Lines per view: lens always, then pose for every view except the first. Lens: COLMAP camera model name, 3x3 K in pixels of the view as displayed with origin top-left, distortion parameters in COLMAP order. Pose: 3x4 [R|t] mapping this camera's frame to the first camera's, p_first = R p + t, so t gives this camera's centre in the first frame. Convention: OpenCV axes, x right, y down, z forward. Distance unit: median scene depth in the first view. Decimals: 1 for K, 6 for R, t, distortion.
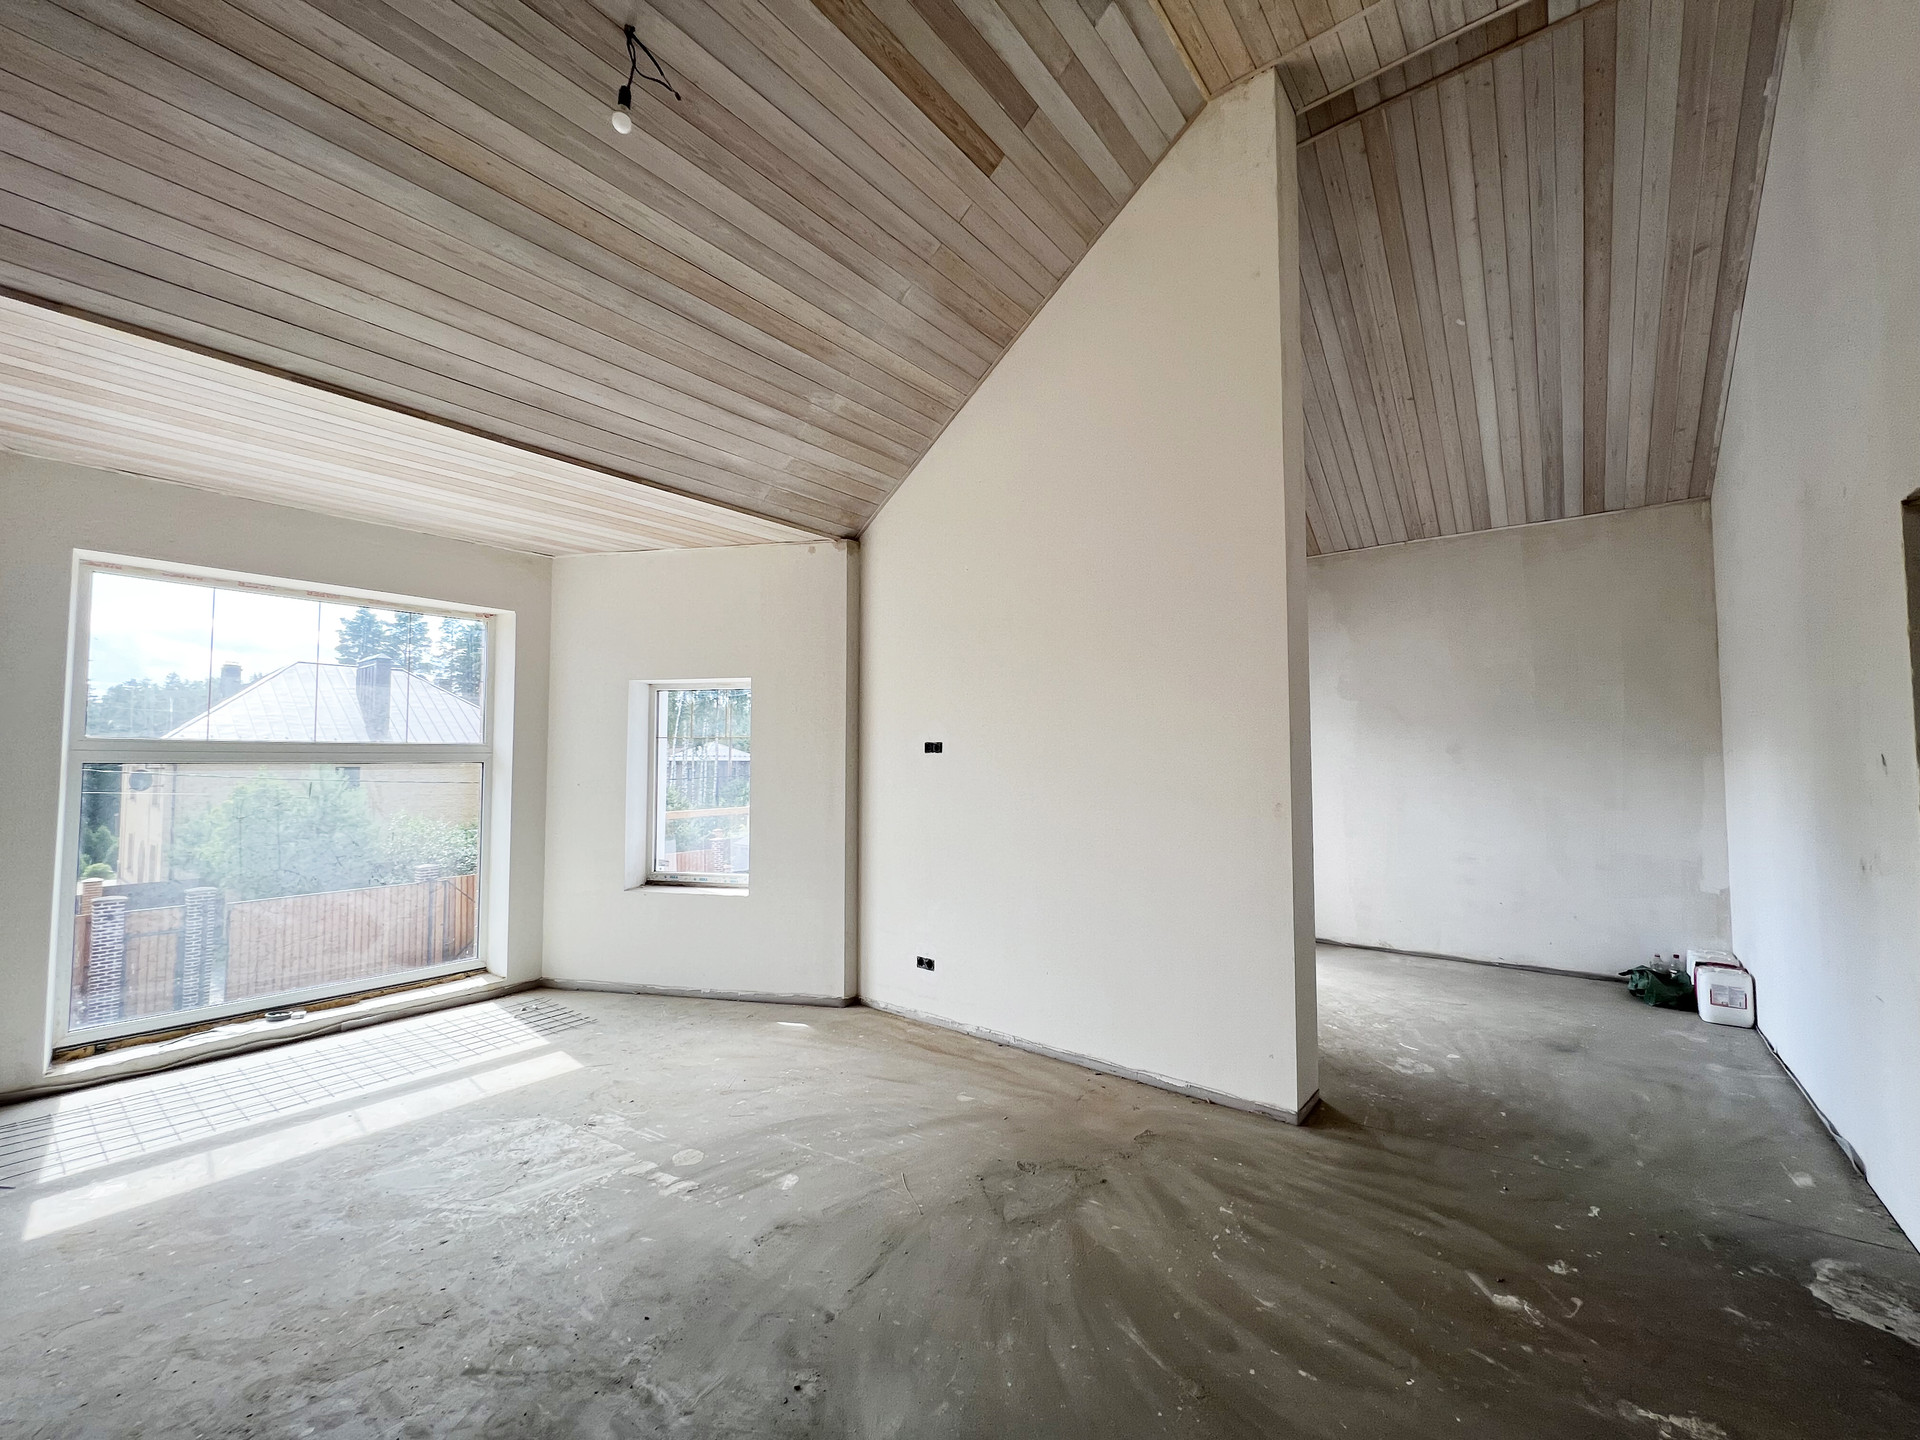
lens RADIAL K [[774.5, 0, 953.9], [0, 774.5, 717.8], [0, 0, 1]] dist [-0.001617, 0.000271]
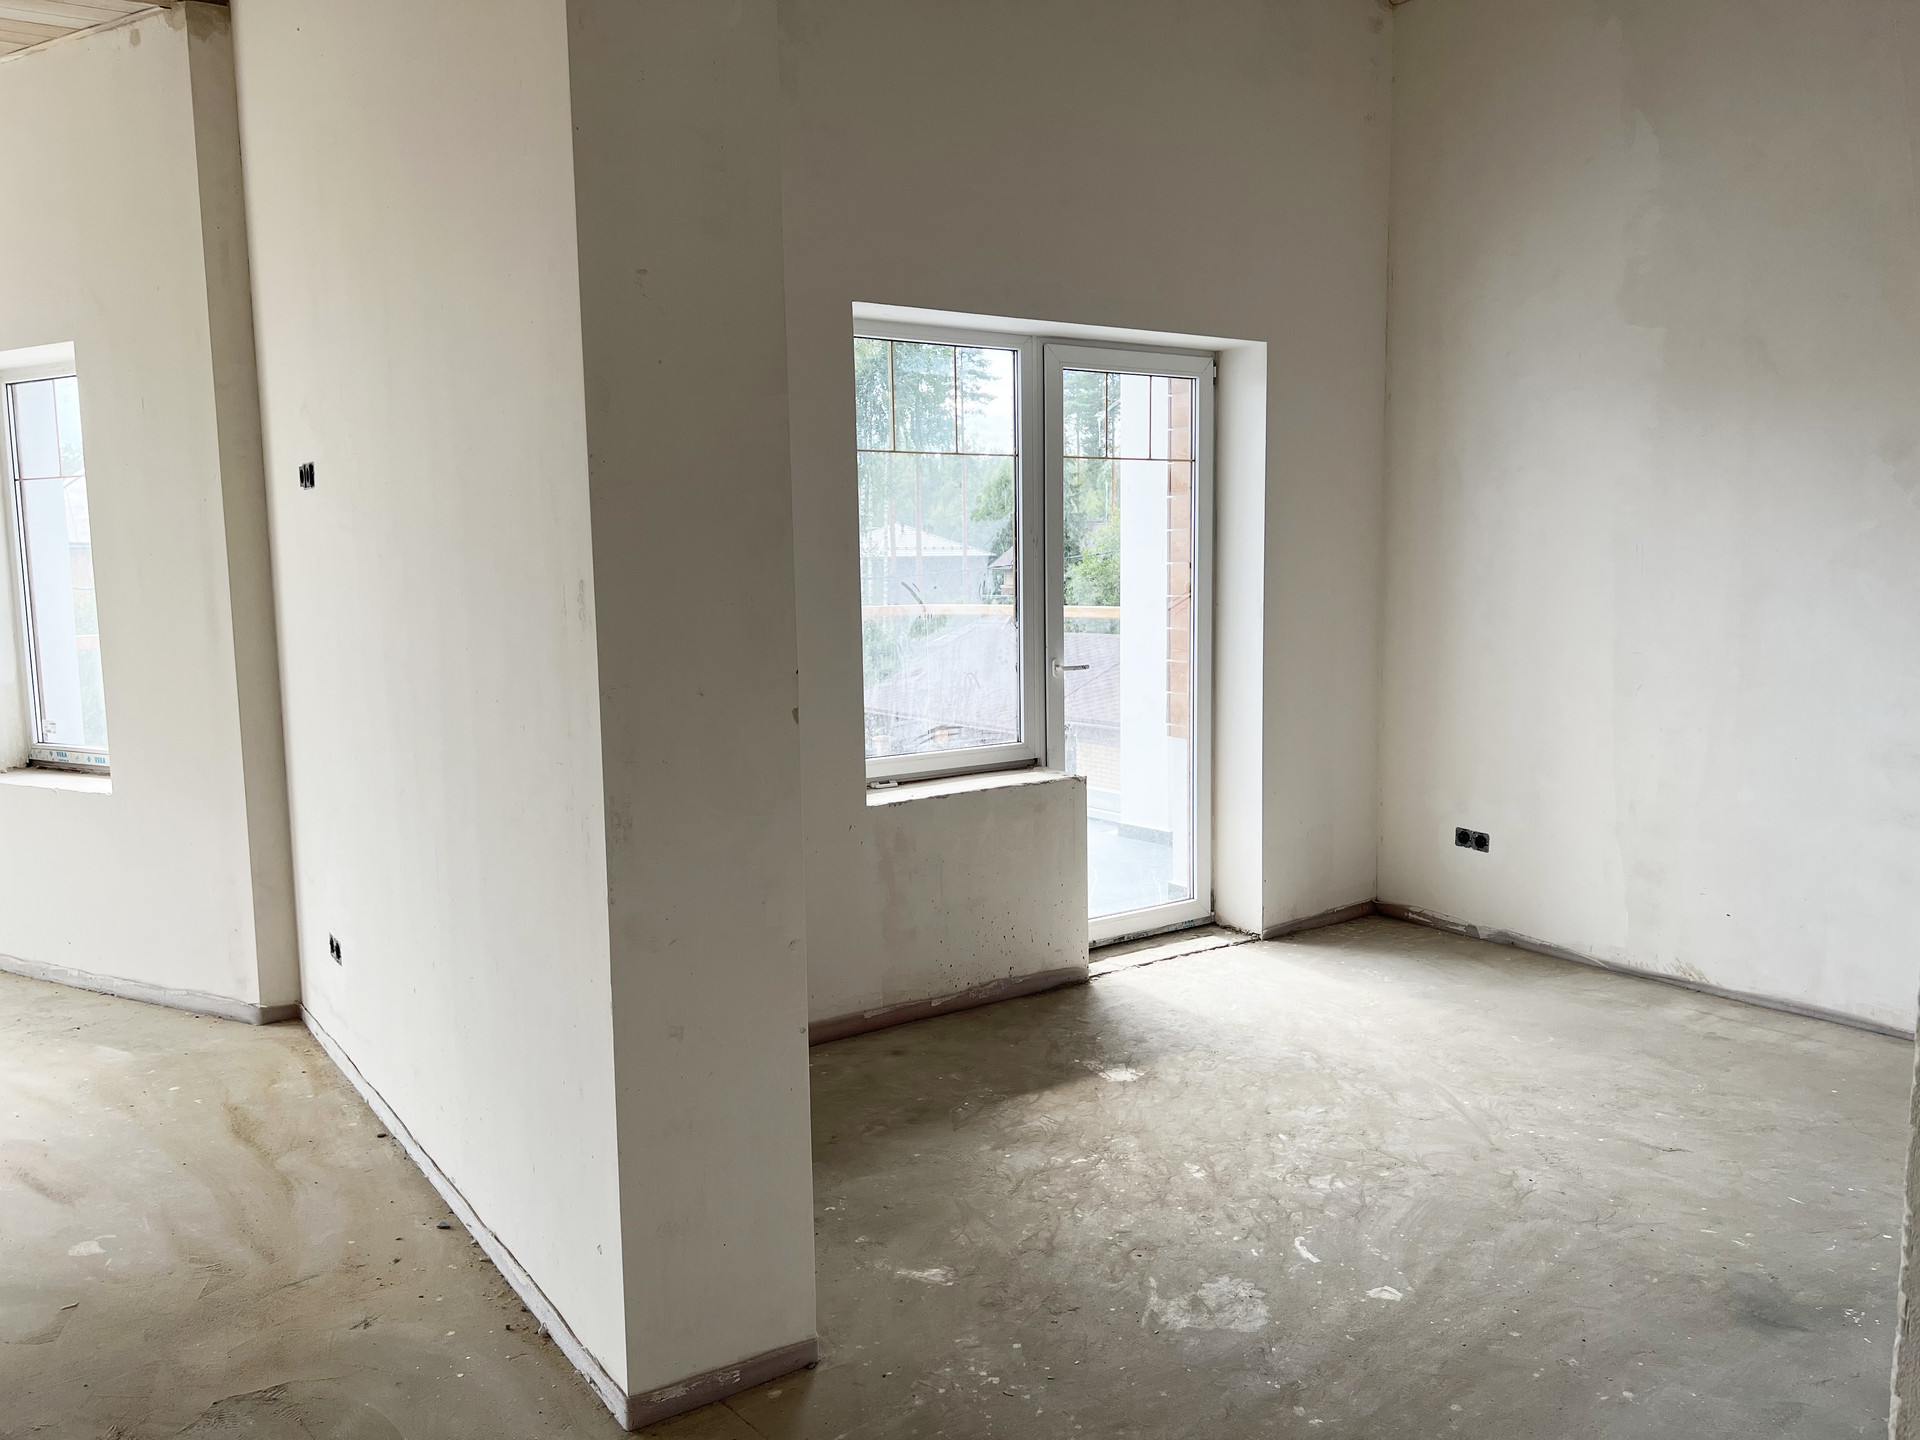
lens RADIAL K [[1449.4, 0, 961.5], [0, 1449.4, 720.2], [0, 0, 1]] dist [0.081696, -0.107587]
pose [[0.955020, 0.016042, -0.296108, 0.583223], [0.033903, 0.986082, 0.162767, 0.053655], [0.294597, -0.165485, 0.941184, 0.311734]]
